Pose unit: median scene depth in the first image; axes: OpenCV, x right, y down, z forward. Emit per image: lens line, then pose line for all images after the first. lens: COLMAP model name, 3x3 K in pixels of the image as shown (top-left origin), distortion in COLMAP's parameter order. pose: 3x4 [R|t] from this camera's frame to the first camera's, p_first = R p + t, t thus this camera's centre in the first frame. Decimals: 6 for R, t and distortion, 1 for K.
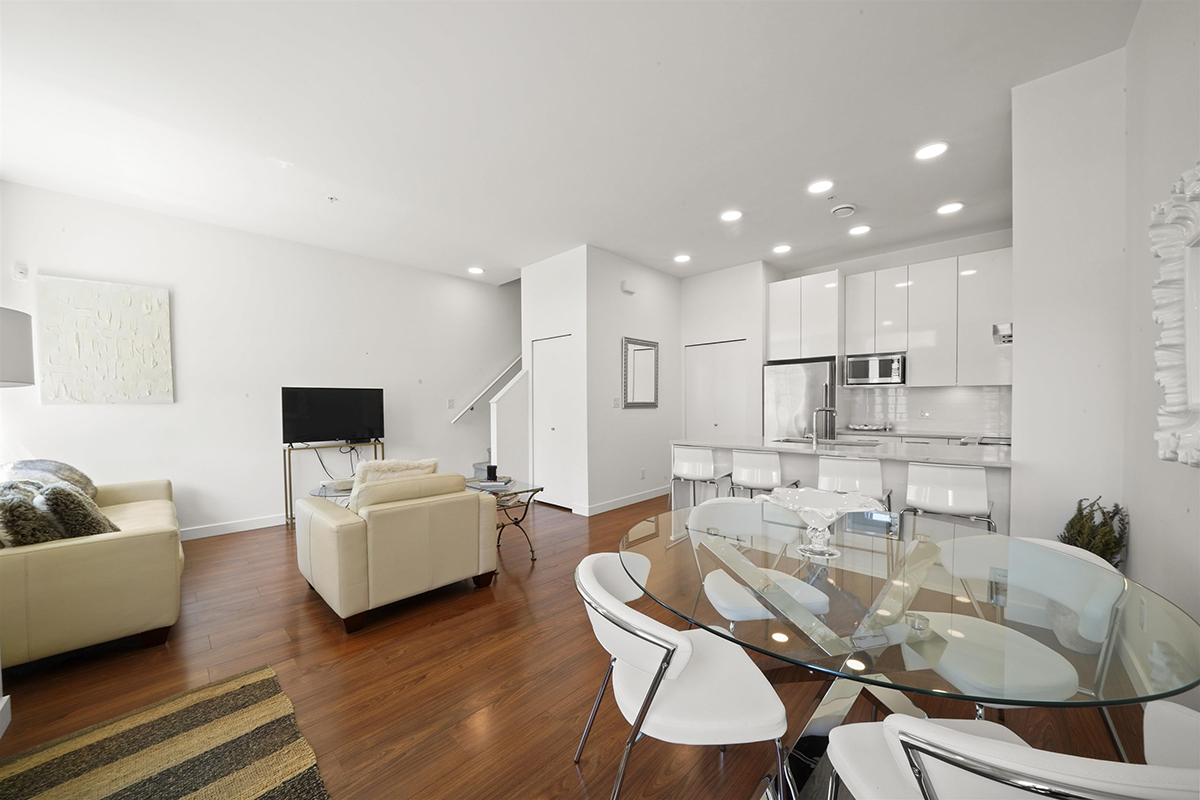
lens RADIAL K [[436.9, 0, 600.0], [0, 436.9, 400.0], [0, 0, 1]] dist [0.000378, 0.000006]
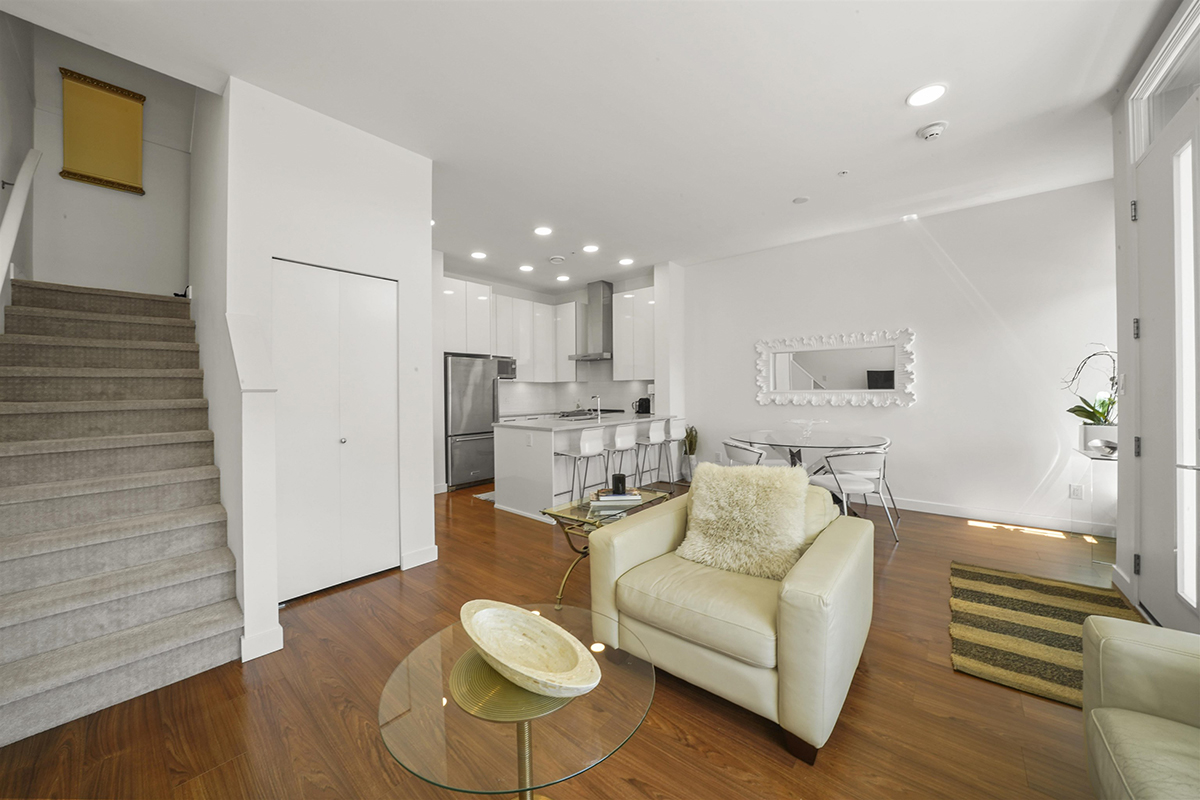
lens RADIAL K [[436.9, 0, 600.0], [0, 436.9, 400.0], [0, 0, 1]] dist [0.000378, 0.000006]
pose [[-0.061040, -0.011638, 0.998067, -0.913572], [0.005127, 0.999915, 0.011974, 0.014609], [-0.998122, 0.005848, -0.060975, 0.997879]]
